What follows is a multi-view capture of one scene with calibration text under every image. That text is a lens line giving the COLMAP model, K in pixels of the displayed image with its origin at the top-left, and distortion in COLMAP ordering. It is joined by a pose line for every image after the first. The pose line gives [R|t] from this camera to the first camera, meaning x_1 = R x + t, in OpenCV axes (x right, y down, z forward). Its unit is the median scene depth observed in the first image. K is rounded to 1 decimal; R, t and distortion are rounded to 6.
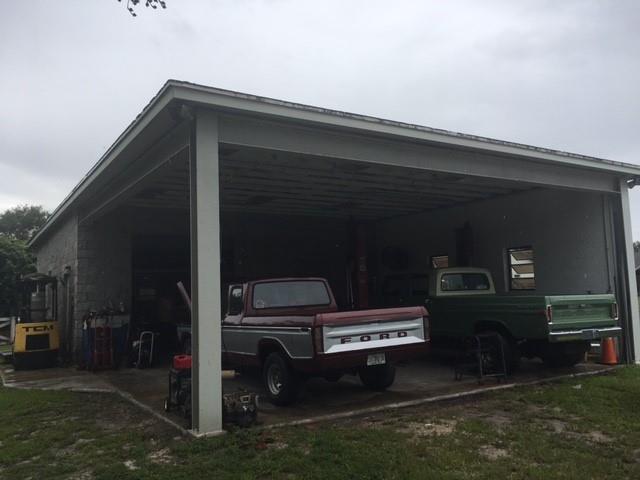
lens RADIAL K [[549.6, 0, 320.0], [0, 549.6, 240.0], [0, 0, 1]] dist [0.035079, -0.003144]
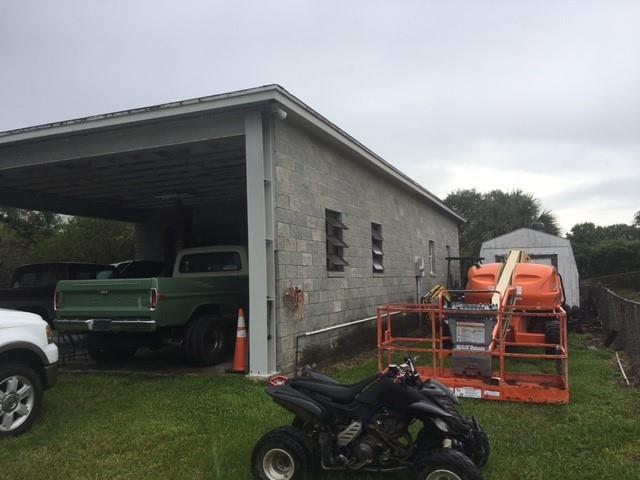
lens RADIAL K [[549.6, 0, 320.0], [0, 549.6, 240.0], [0, 0, 1]] dist [0.035079, -0.003144]
pose [[0.568271, -0.048158, -0.821431, 1.412990], [0.087005, 0.996206, 0.001786, 0.068861], [0.818229, -0.072483, 0.570305, 0.812159]]
